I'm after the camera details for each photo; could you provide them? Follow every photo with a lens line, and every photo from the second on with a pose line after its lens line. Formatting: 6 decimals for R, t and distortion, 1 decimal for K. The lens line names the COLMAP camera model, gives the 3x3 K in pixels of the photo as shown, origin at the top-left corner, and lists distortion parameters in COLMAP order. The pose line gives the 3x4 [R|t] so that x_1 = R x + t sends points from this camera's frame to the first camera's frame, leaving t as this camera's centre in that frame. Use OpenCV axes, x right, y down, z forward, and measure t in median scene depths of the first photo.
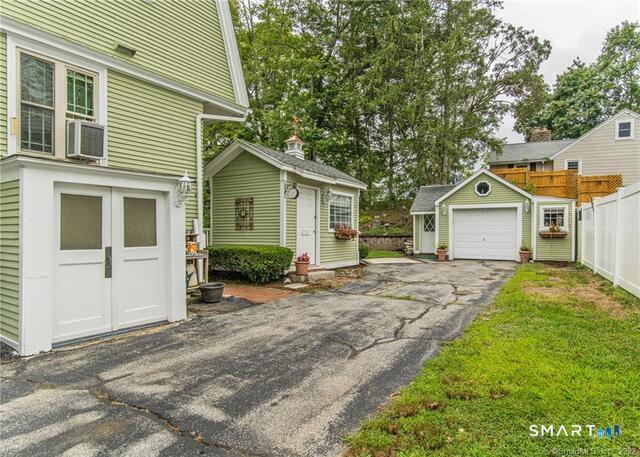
lens RADIAL K [[367.8, 0, 319.4], [0, 367.8, 227.0], [0, 0, 1]] dist [-0.006260, -0.000088]
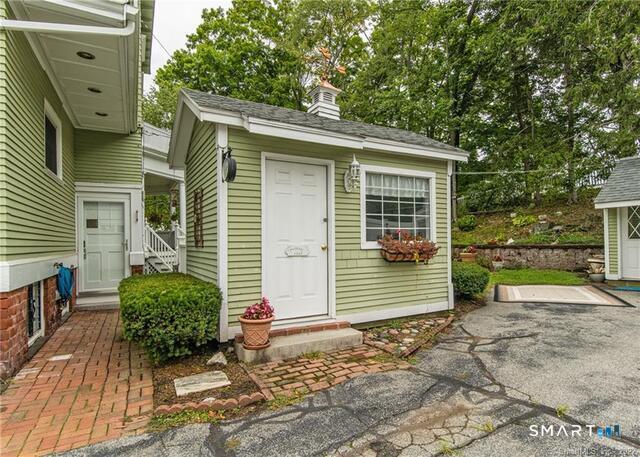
lens RADIAL K [[360.4, 0, 323.9], [0, 360.4, 234.0], [0, 0, 1]] dist [-0.003903, -0.001949]
pose [[0.893603, -0.023246, -0.448256, 0.121515], [0.023548, 0.999711, -0.004900, -0.002797], [0.448240, -0.006177, 0.893892, 0.329501]]
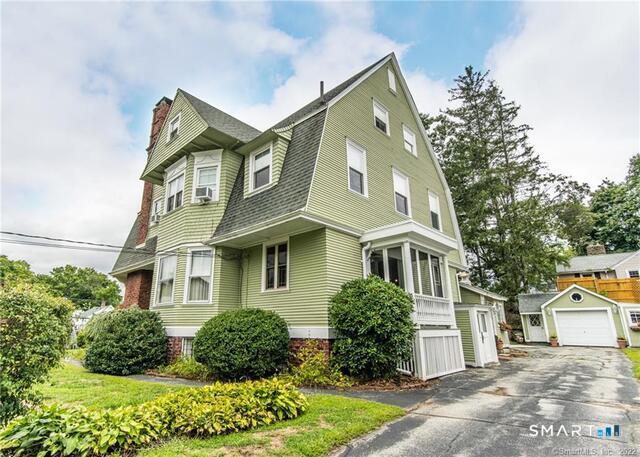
lens RADIAL K [[327.9, 0, 287.1], [0, 327.9, 234.4], [0, 0, 1]] dist [0.003329, 0.002748]
pose [[0.983561, -0.049925, -0.173537, -0.426185], [0.003976, 0.966776, -0.255596, -0.009762], [0.180532, 0.250704, 0.951081, -0.515980]]
